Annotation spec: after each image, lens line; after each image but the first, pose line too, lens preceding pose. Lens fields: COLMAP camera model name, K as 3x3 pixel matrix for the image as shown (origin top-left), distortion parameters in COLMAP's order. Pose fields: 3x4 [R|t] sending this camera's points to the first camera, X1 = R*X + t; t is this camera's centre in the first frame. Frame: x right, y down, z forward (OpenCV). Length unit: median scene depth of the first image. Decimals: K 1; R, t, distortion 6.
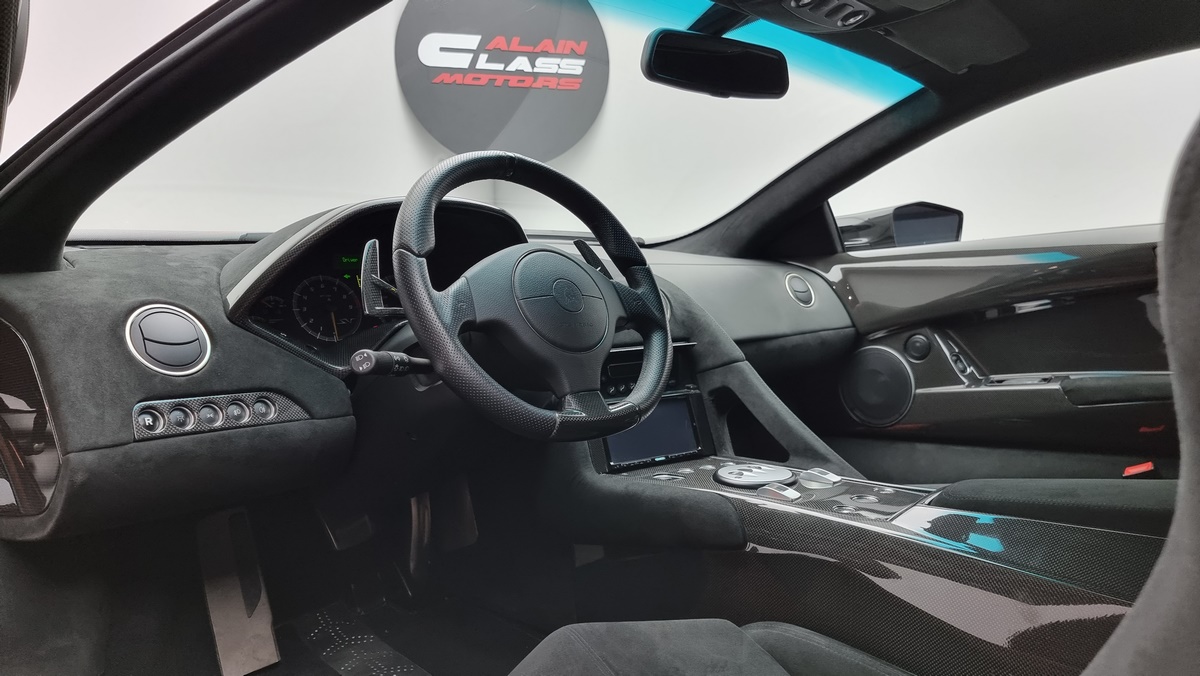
lens RADIAL K [[843.4, 0, 591.9], [0, 843.4, 331.3], [0, 0, 1]] dist [0.037943, -0.006374]
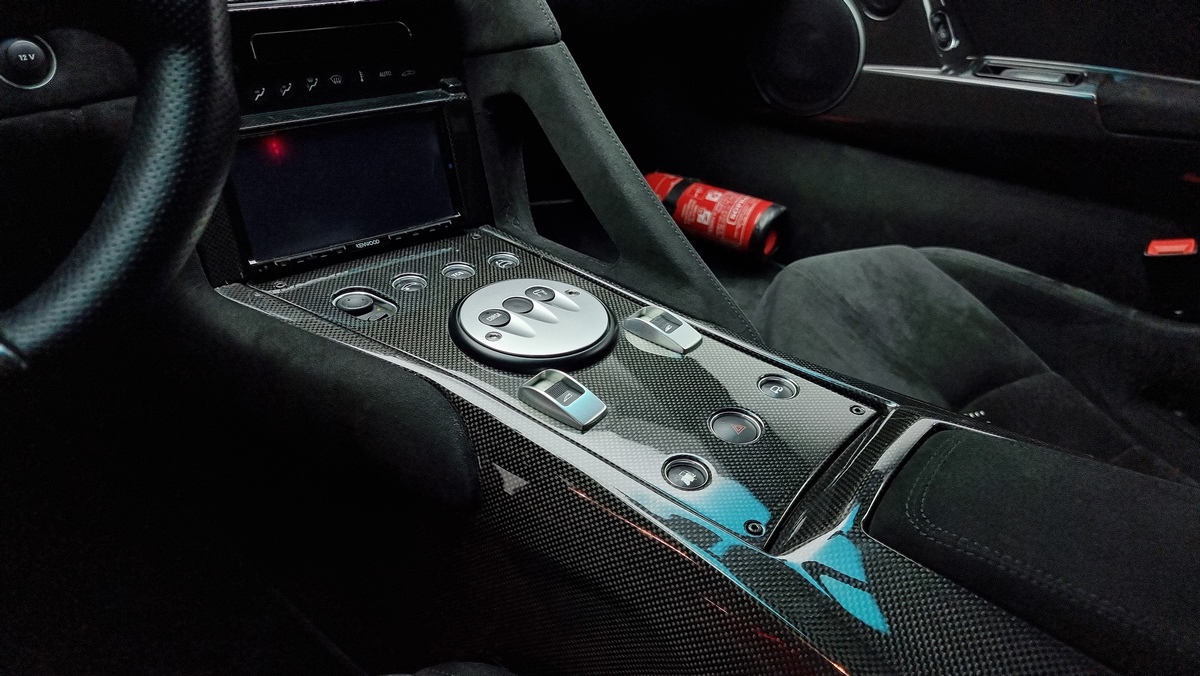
lens RADIAL K [[843.4, 0, 607.2], [0, 843.4, 336.4], [0, 0, 1]] dist [0.037943, -0.006374]
pose [[0.990115, 0.025164, 0.137980, 0.143861], [-0.088332, 0.876035, 0.474089, -0.048719], [-0.108946, -0.481590, 0.869598, 0.486370]]
